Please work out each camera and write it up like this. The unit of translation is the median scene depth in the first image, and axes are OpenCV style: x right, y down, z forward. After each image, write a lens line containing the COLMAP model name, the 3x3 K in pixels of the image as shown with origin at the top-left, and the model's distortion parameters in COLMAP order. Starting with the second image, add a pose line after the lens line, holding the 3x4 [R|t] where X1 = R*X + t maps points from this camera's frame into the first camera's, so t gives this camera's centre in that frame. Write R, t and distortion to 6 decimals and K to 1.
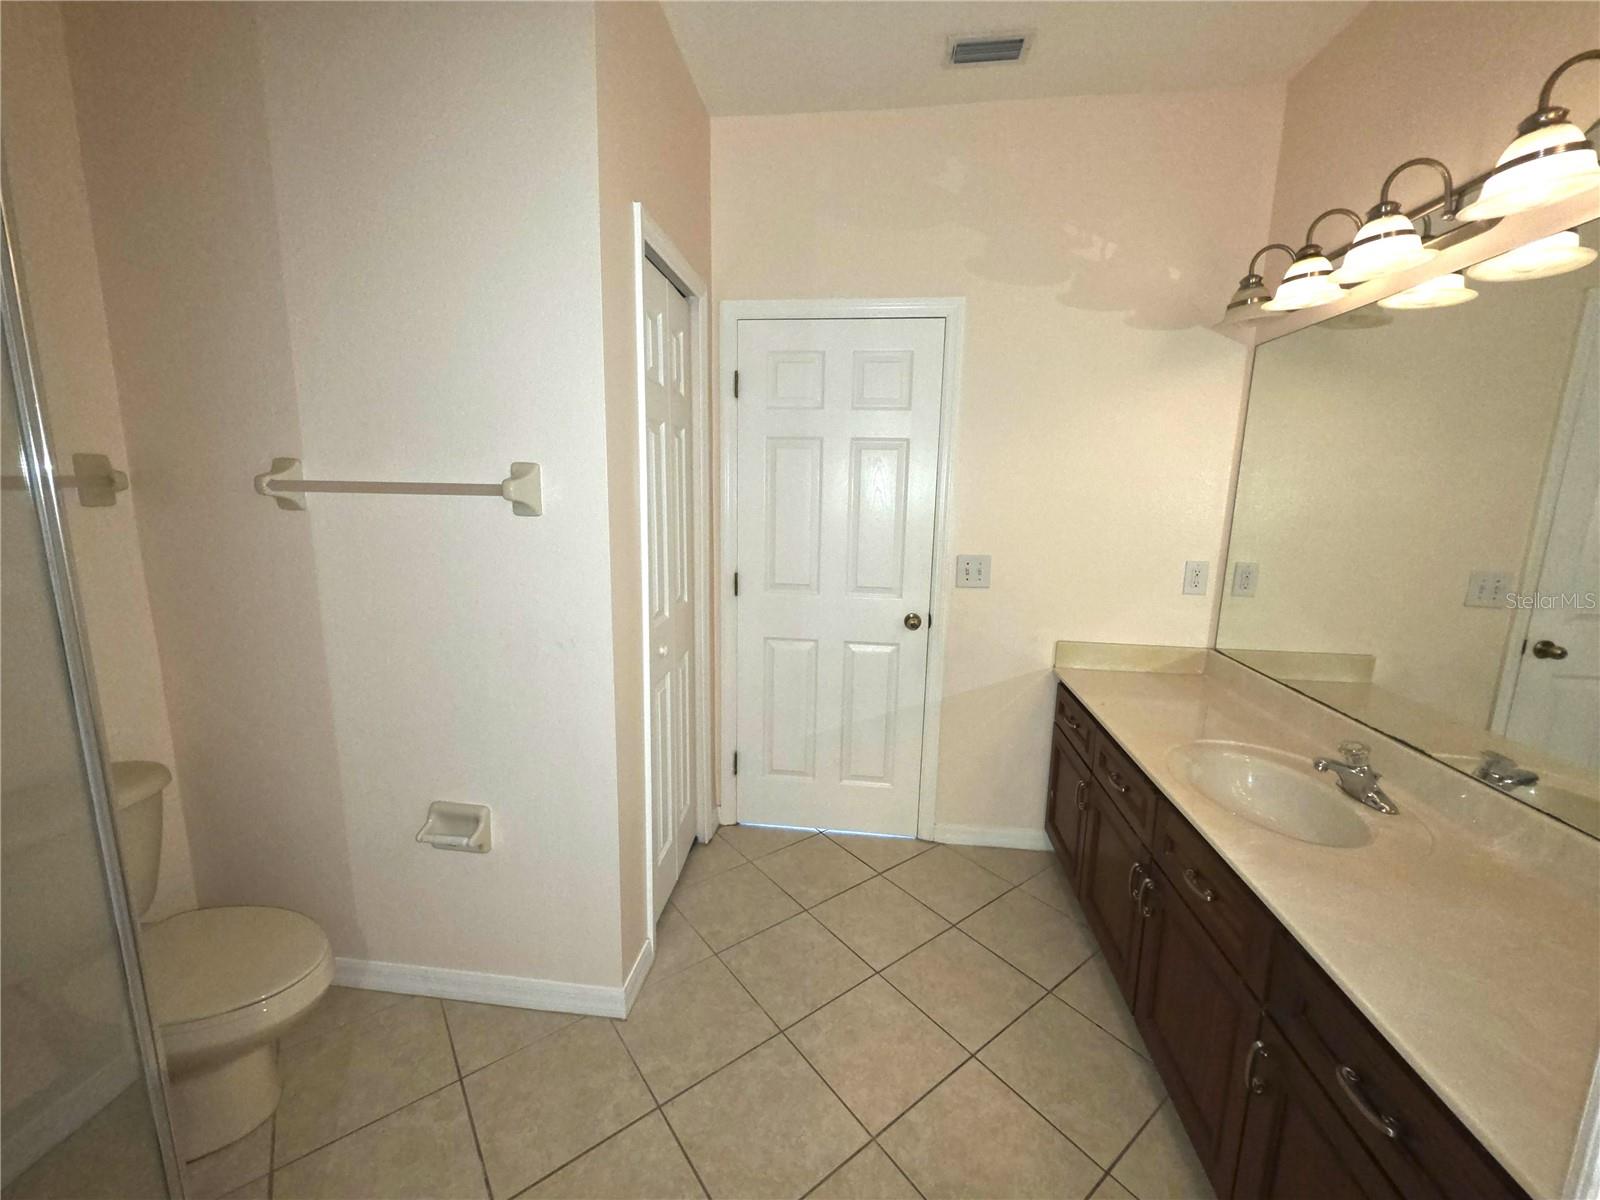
lens RADIAL K [[642.1, 0, 806.5], [0, 642.1, 596.8], [0, 0, 1]] dist [0.001279, 0.000152]
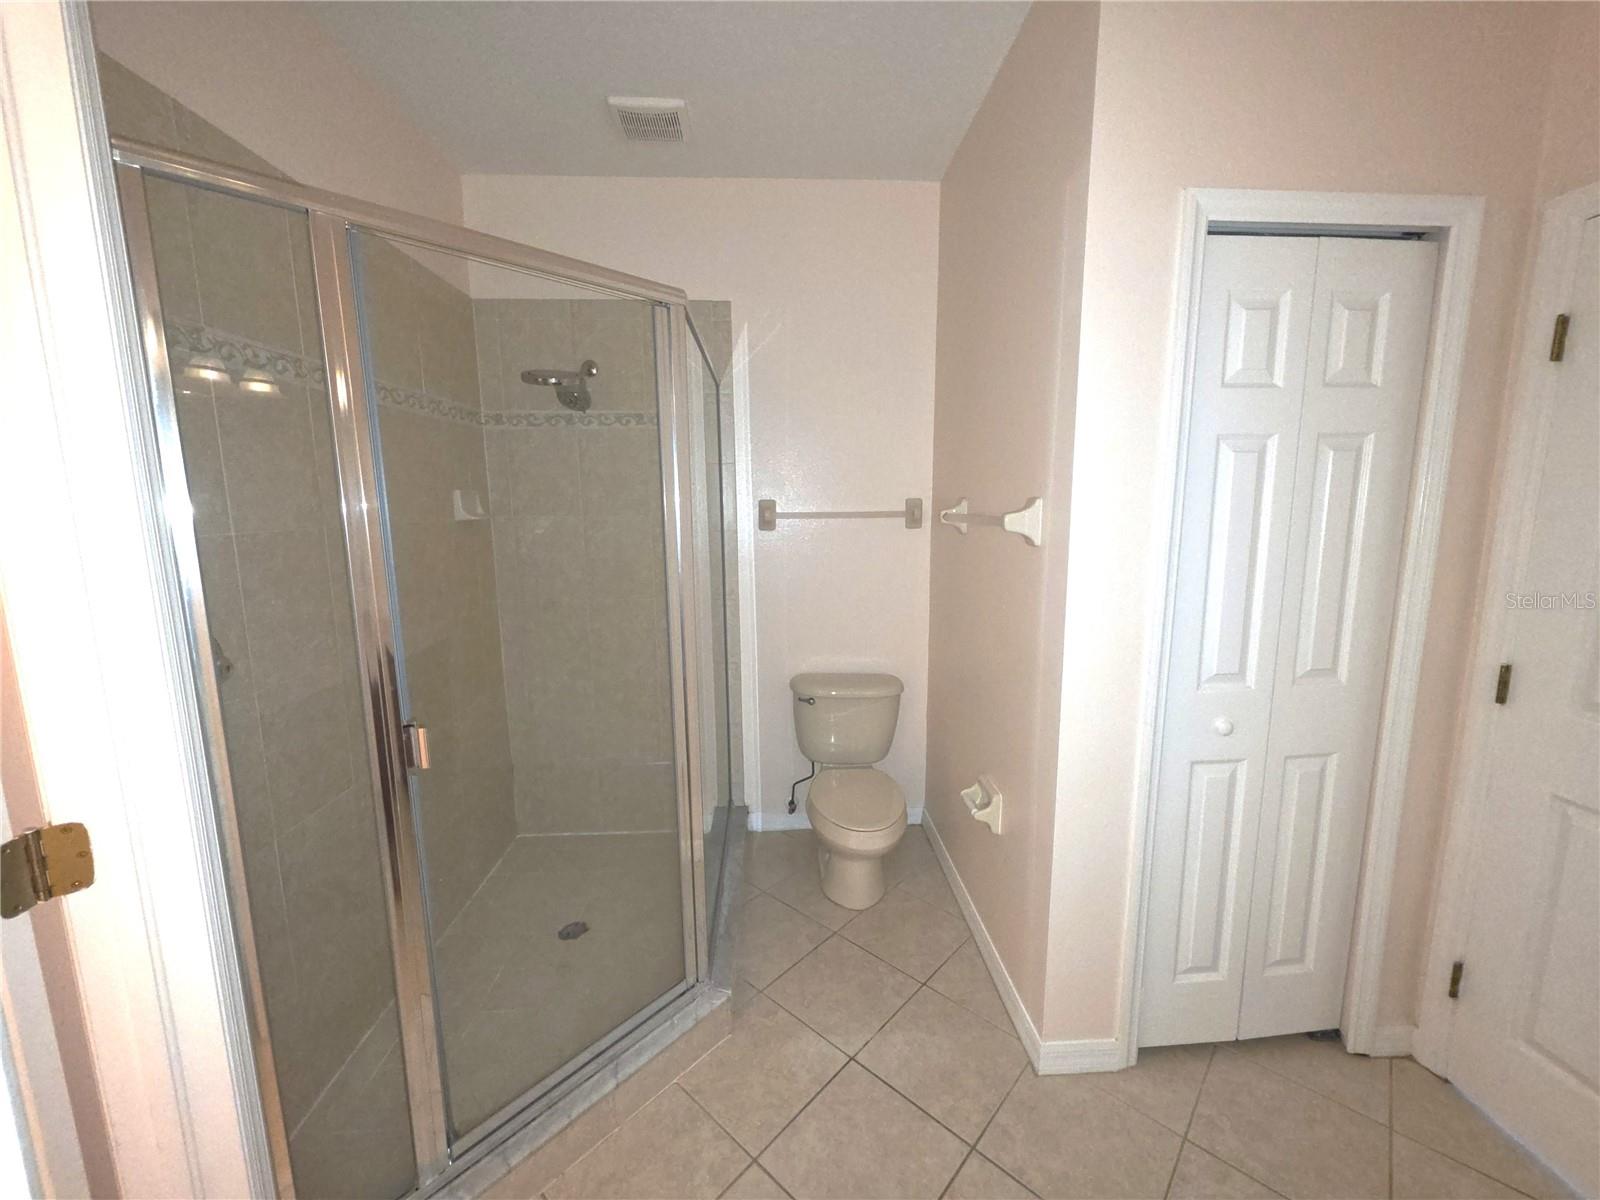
lens RADIAL K [[627.1, 0, 800.0], [0, 627.1, 600.0], [0, 0, 1]] dist [-0.001049, -0.000228]
pose [[0.164993, 0.126605, -0.978135, 0.439697], [-0.170962, 0.980386, 0.098058, -0.054695], [0.971365, 0.151045, 0.183402, 0.355156]]
